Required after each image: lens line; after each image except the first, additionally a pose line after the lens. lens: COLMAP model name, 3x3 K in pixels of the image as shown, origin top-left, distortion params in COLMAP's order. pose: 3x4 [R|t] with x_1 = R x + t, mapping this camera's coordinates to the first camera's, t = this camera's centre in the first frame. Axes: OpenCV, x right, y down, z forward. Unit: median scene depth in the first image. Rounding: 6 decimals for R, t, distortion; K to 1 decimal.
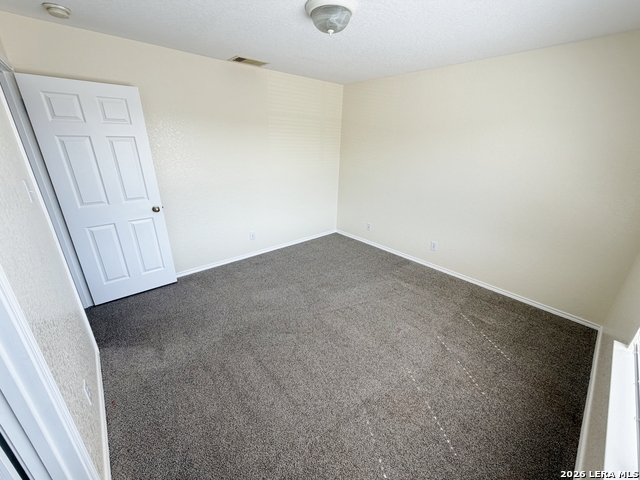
lens RADIAL K [[255.8, 0, 318.8], [0, 255.8, 239.3], [0, 0, 1]] dist [0.000384, 0.000217]
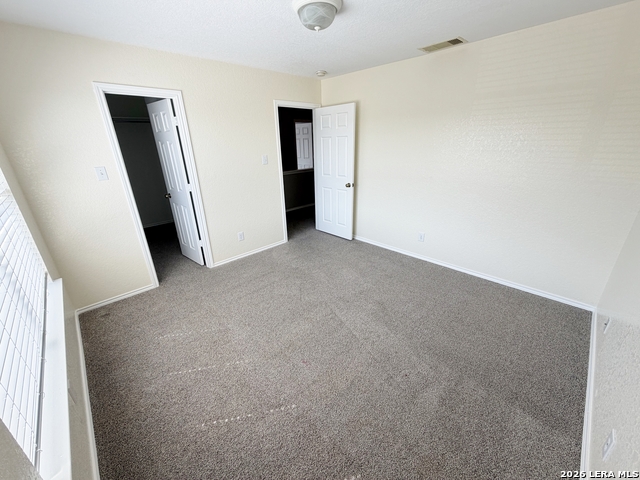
lens RADIAL K [[255.8, 0, 317.0], [0, 255.8, 240.6], [0, 0, 1]] dist [0.000384, 0.000217]
pose [[0.046271, 0.346973, -0.936733, 0.794819], [-0.333166, 0.889405, 0.312985, -0.221070], [0.941732, 0.297605, 0.156754, 0.659086]]
